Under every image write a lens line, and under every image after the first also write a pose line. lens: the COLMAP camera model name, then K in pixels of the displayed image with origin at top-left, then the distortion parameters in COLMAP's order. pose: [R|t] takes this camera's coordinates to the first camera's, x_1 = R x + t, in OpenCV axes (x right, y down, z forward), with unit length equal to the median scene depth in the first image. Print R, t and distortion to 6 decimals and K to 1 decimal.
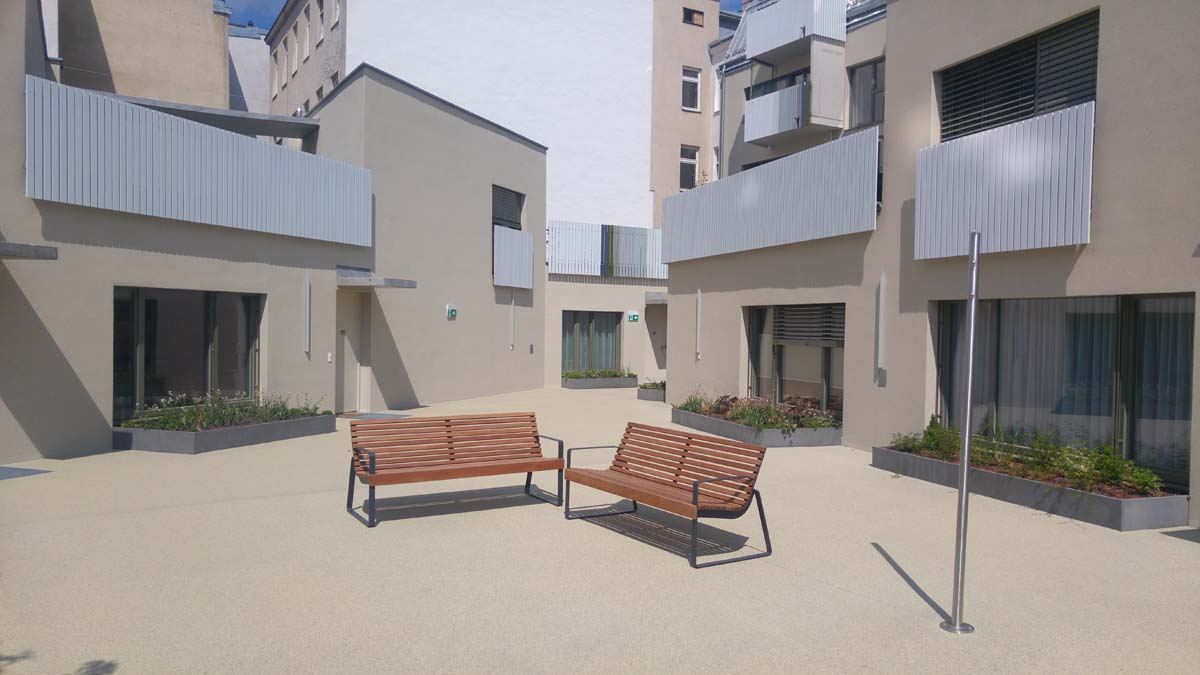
lens RADIAL K [[911.4, 0, 600.0], [0, 911.4, 337.5], [0, 0, 1]] dist [0.148109, -0.733608]
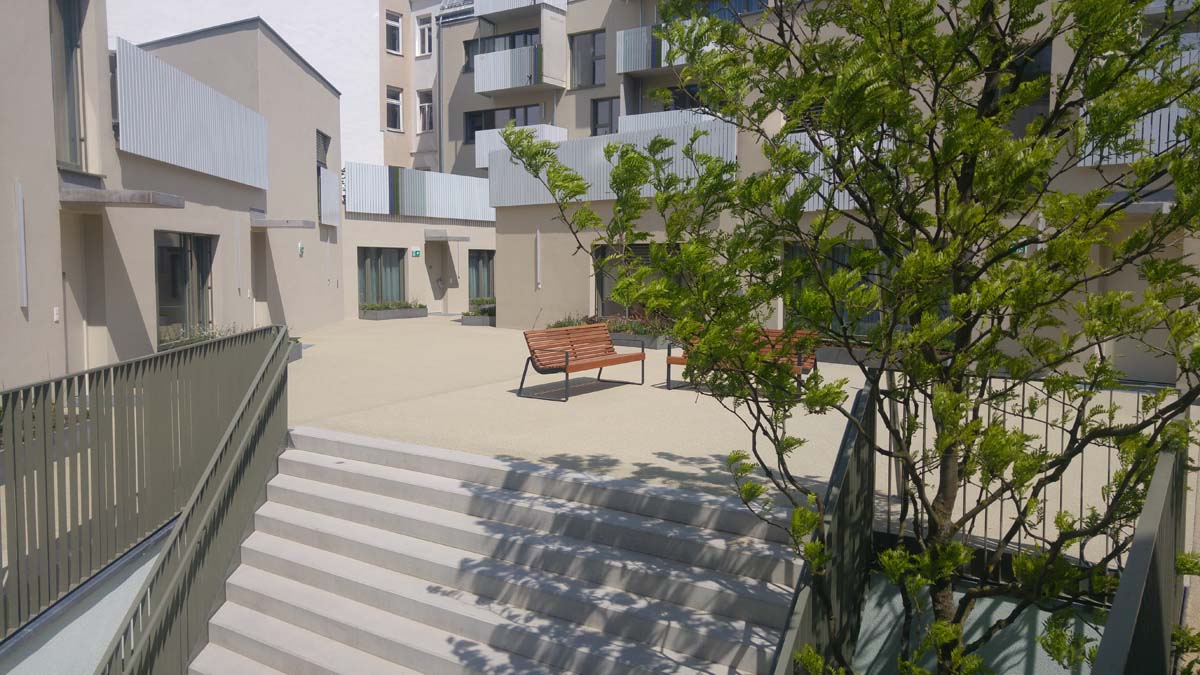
lens RADIAL K [[911.4, 0, 600.0], [0, 911.4, 337.5], [0, 0, 1]] dist [0.148109, -0.733608]
pose [[0.896084, -0.047144, 0.441374, -0.256583], [0.014562, 0.996931, 0.076918, -0.002258], [-0.443646, -0.062498, 0.894020, -0.089558]]
